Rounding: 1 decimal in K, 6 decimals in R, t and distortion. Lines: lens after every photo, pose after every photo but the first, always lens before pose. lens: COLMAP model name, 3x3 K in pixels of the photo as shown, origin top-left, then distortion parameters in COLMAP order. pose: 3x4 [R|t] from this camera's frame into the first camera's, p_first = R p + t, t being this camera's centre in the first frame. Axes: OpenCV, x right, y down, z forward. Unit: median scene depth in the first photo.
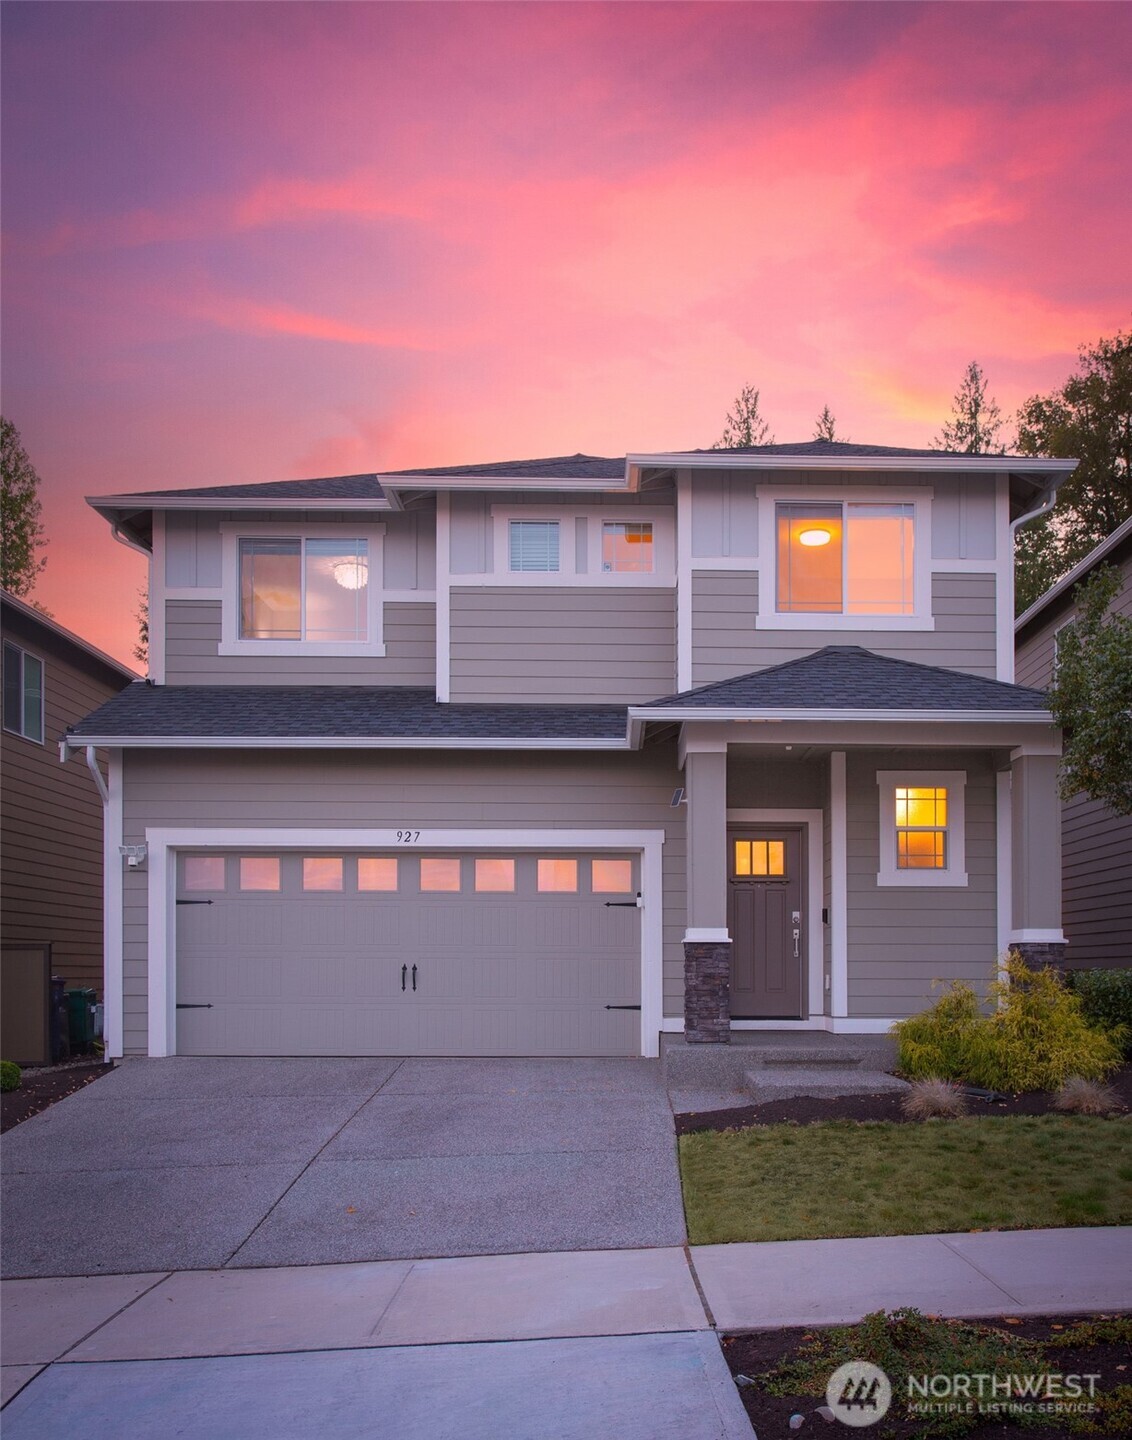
lens RADIAL K [[1346.1, 0, 566.0], [0, 1346.1, 720.0], [0, 0, 1]] dist [0.016405, -0.010892]
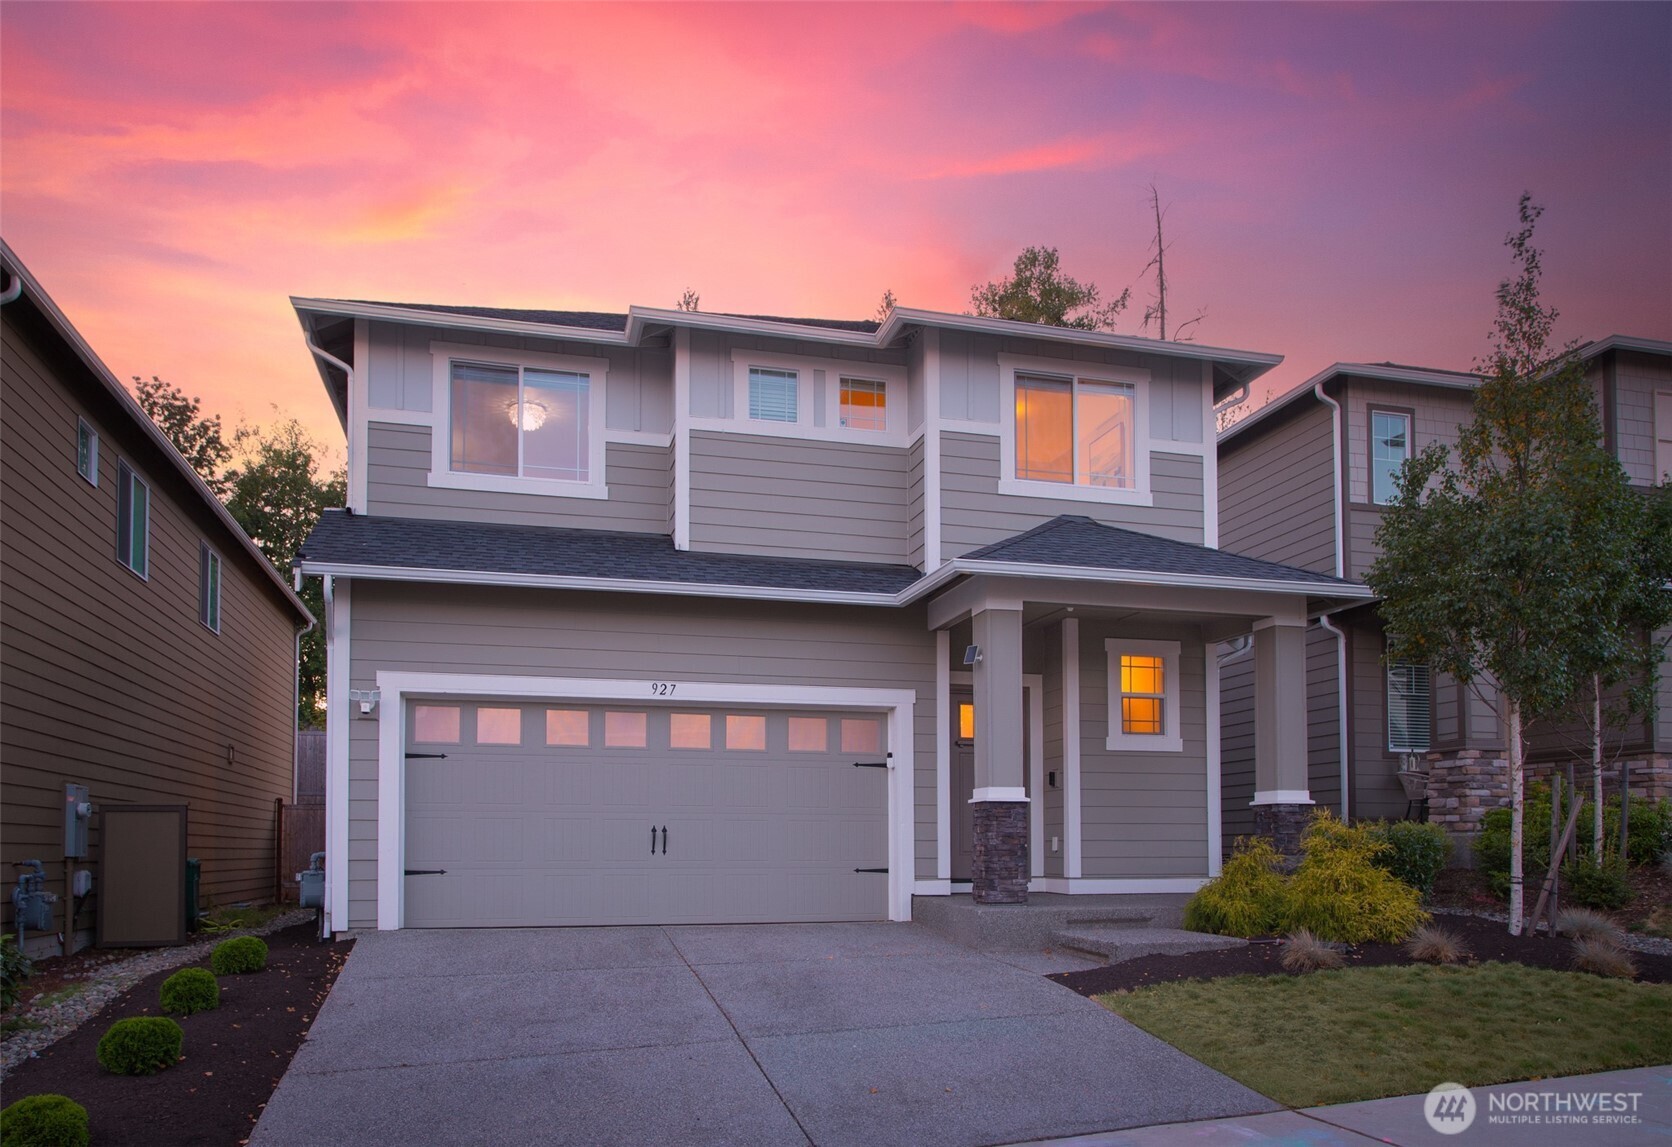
lens RADIAL K [[1291.1, 0, 836.0], [0, 1291.1, 573.5], [0, 0, 1]] dist [-0.004662, 0.013250]
pose [[0.967790, 0.048110, 0.247120, -0.225701], [-0.041994, 0.998668, -0.029964, 0.027960], [-0.248232, 0.018621, 0.968521, 0.098429]]
